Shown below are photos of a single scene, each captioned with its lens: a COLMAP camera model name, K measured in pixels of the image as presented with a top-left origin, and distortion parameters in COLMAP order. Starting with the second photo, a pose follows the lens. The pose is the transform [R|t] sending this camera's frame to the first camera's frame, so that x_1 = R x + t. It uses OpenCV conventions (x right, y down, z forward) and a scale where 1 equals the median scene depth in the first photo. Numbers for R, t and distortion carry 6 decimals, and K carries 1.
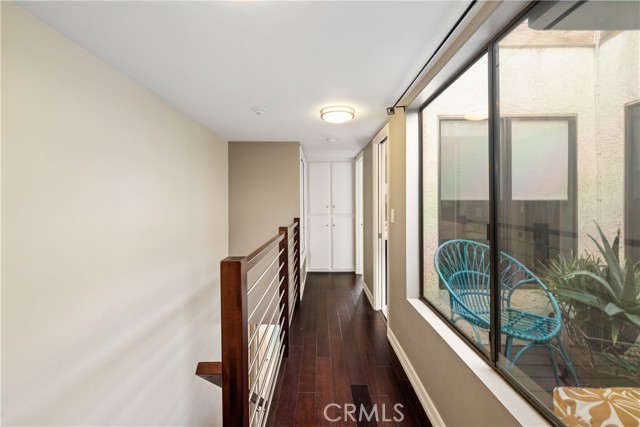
lens RADIAL K [[271.4, 0, 319.8], [0, 271.4, 209.1], [0, 0, 1]] dist [-0.000891, 0.000038]
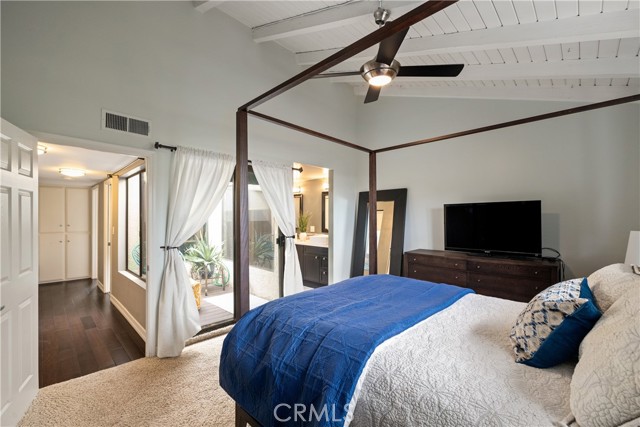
lens RADIAL K [[271.4, 0, 318.1], [0, 271.4, 217.5], [0, 0, 1]] dist [-0.000891, 0.000038]
pose [[0.696476, 0.007680, 0.717539, -0.041419], [0.011890, 0.999682, -0.022241, -0.004315], [-0.717482, 0.024022, 0.696163, -0.642793]]
